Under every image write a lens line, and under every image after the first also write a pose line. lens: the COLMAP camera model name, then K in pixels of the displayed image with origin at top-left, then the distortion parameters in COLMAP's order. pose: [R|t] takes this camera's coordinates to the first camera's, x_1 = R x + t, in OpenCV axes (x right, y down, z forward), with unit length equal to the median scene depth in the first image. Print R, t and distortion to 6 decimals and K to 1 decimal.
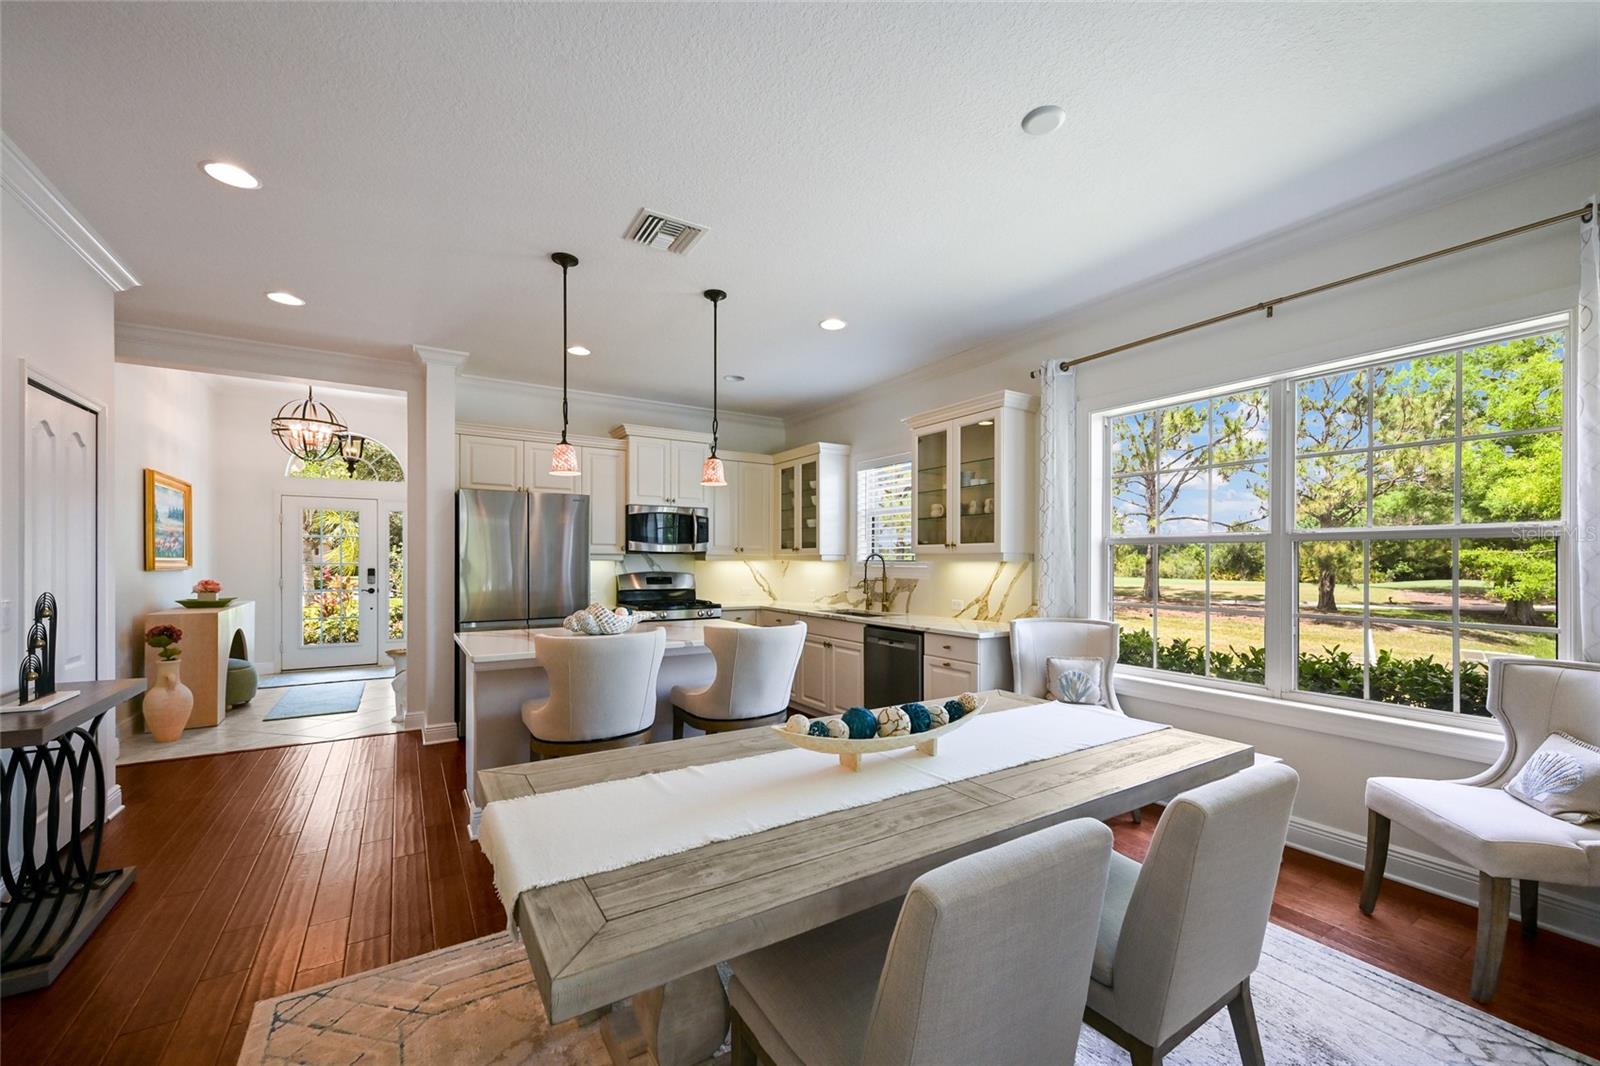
lens RADIAL K [[633.6, 0, 816.7], [0, 633.6, 560.1], [0, 0, 1]] dist [0.002346, -0.000203]
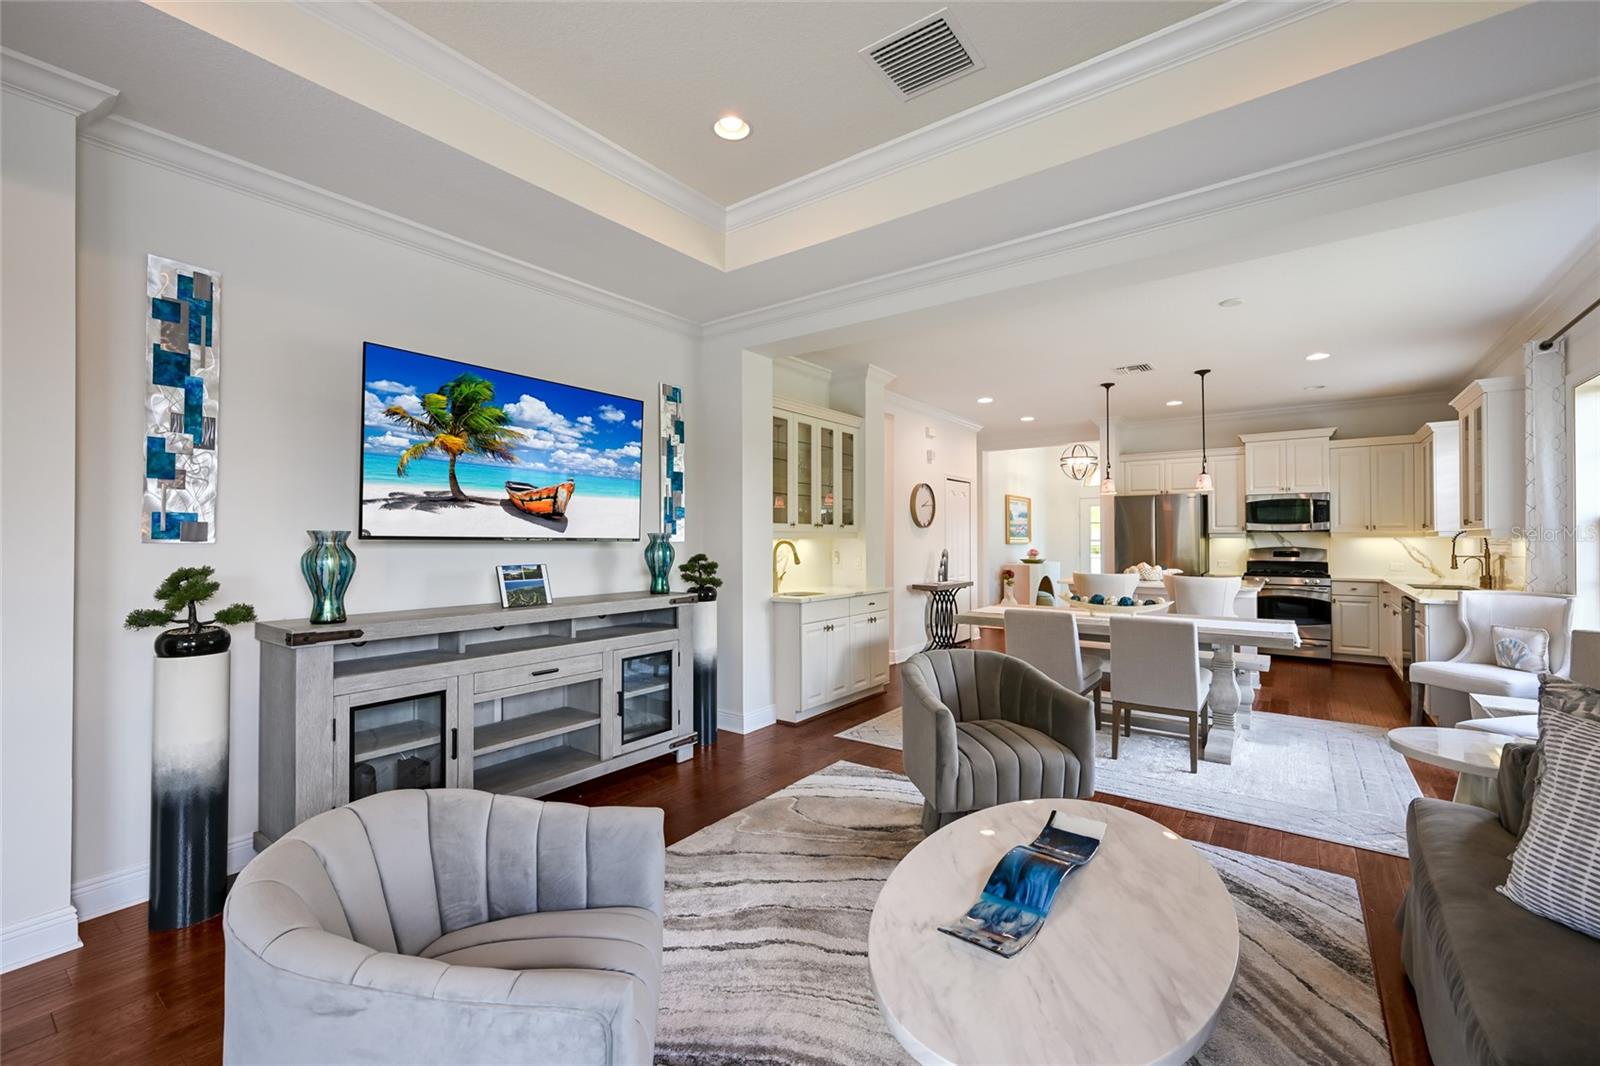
lens RADIAL K [[679.4, 0, 804.4], [0, 679.4, 534.2], [0, 0, 1]] dist [0.007794, 0.000124]
pose [[0.349117, -0.009772, -0.937028, 0.741477], [0.005594, 0.999950, -0.008344, -0.000055], [0.937062, -0.002329, 0.349154, -0.365685]]
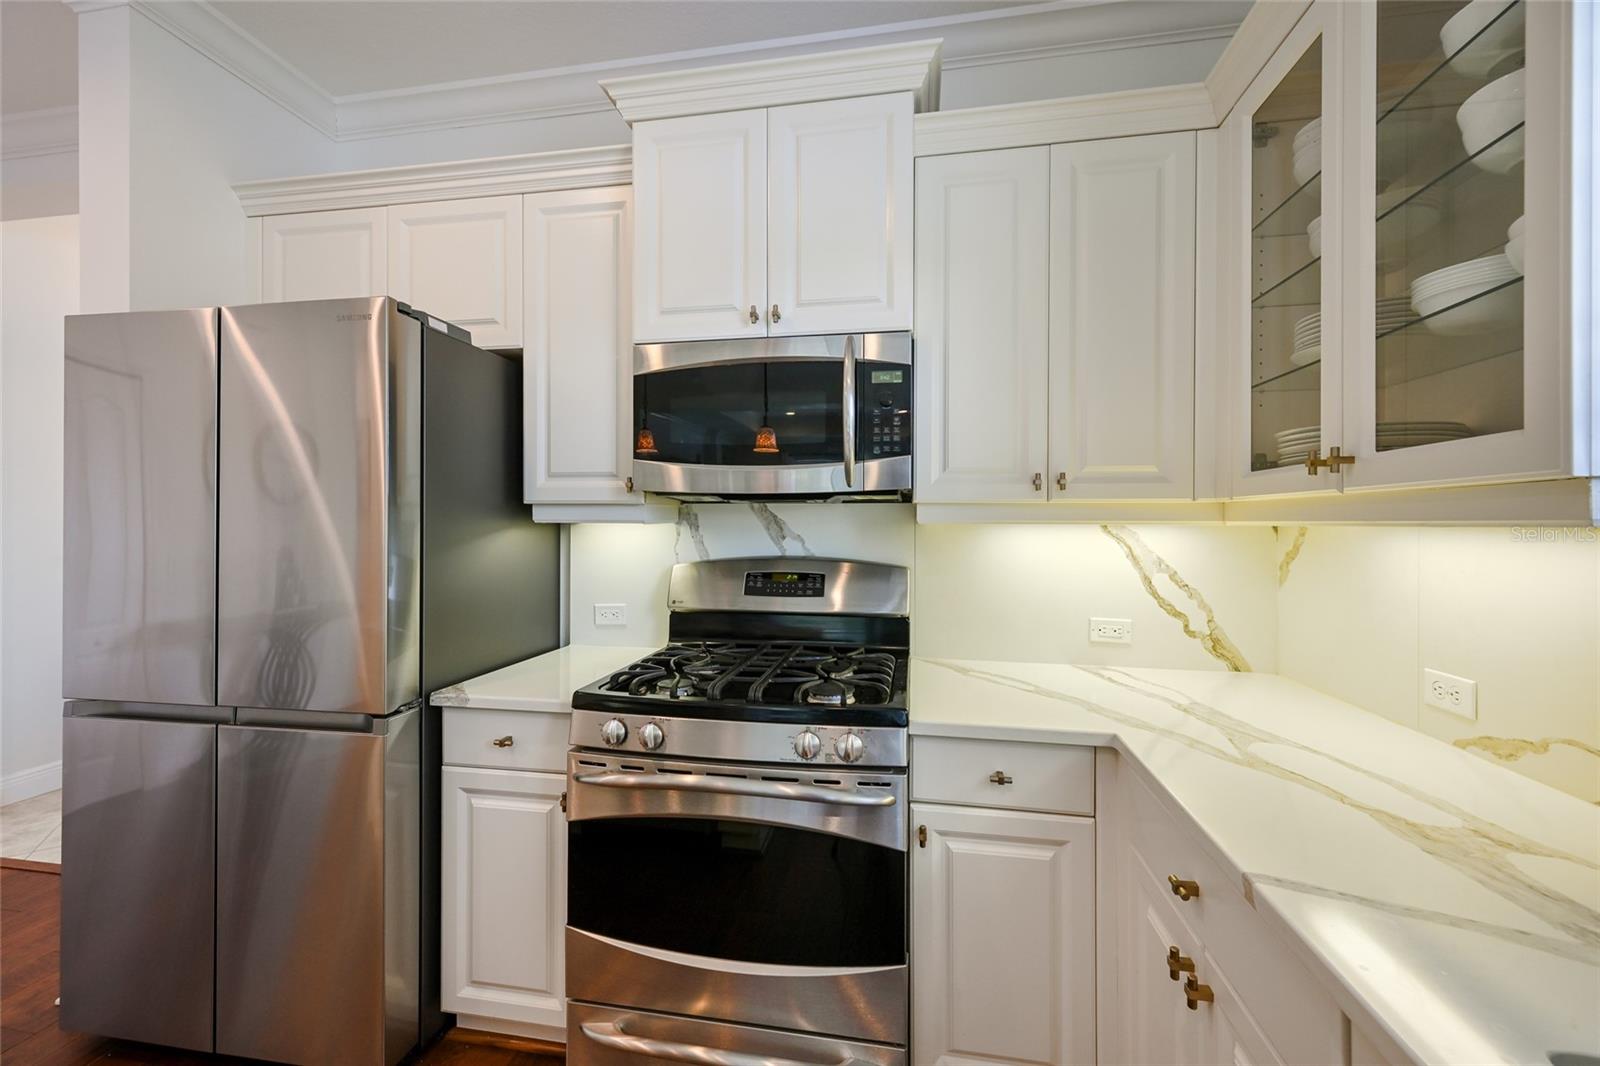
lens RADIAL K [[633.6, 0, 810.3], [0, 633.6, 522.3], [0, 0, 1]] dist [0.002346, -0.000203]
pose [[0.726145, -0.000268, -0.687542, -0.017751], [0.002092, 0.999996, 0.001820, -0.000113], [0.687539, -0.002760, 0.726142, 0.873804]]
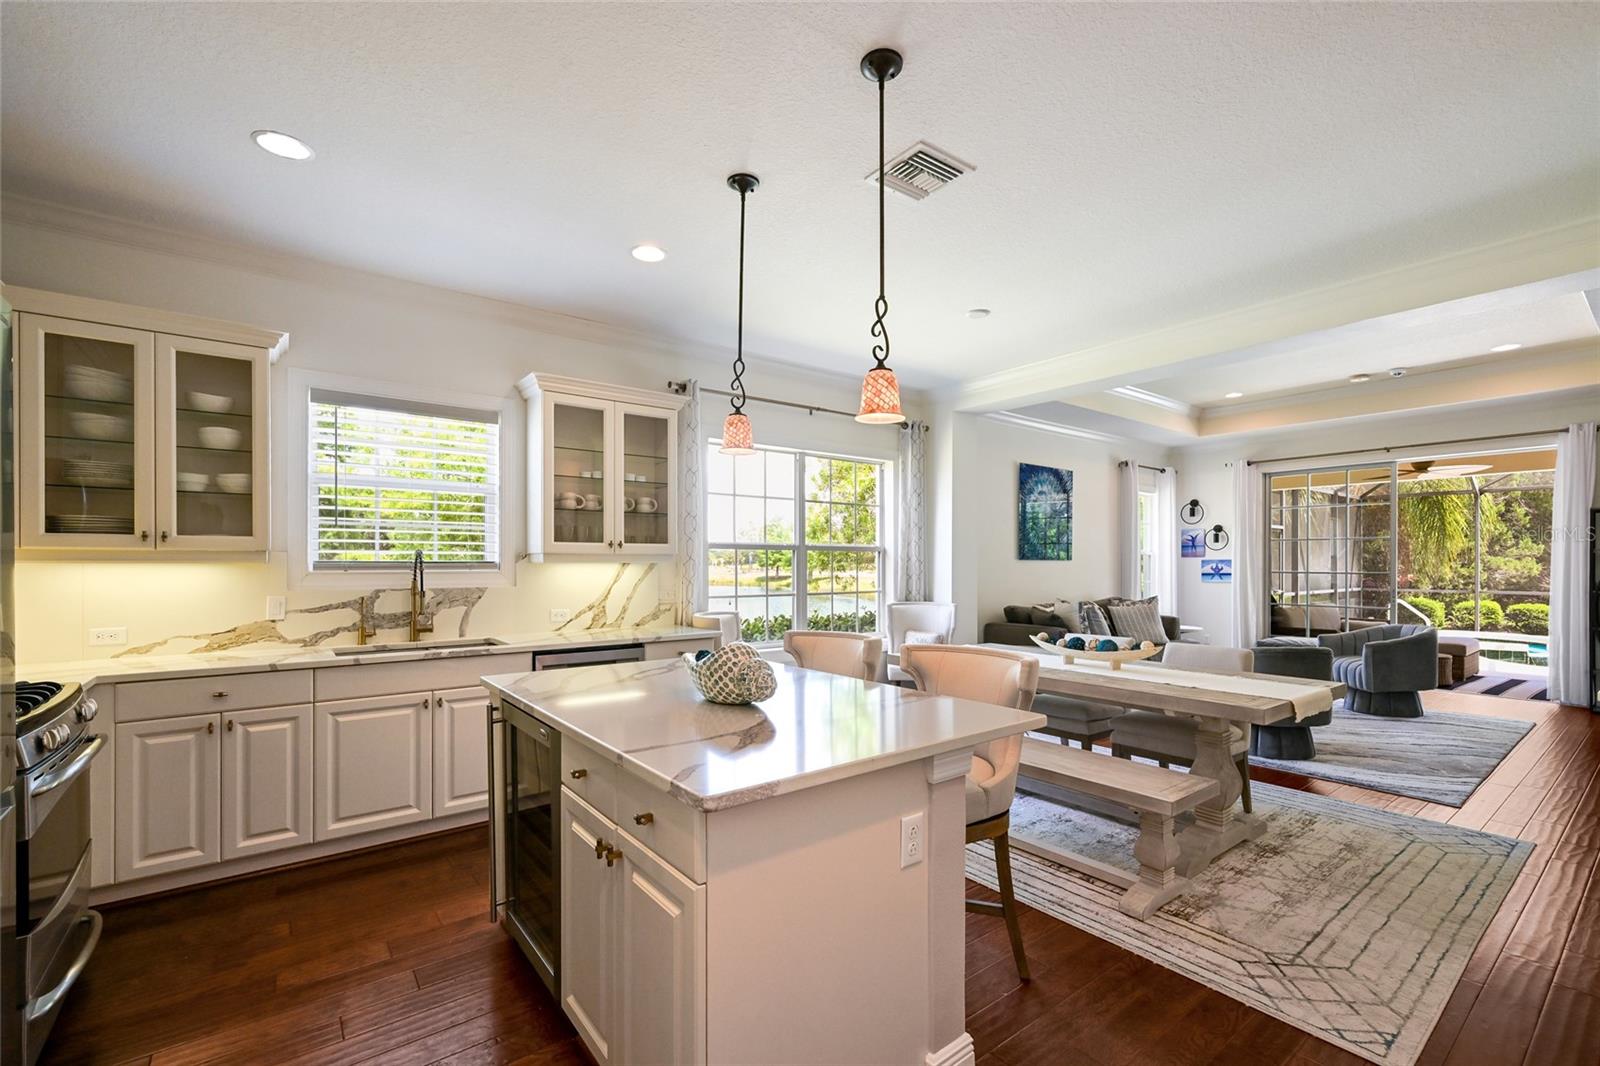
lens RADIAL K [[679.4, 0, 805.5], [0, 679.4, 564.6], [0, 0, 1]] dist [0.007794, 0.000124]
pose [[-0.066547, 0.001393, 0.997782, -0.620107], [0.000475, 0.999999, -0.001365, 0.005111], [-0.997783, 0.000384, -0.066548, 0.661908]]
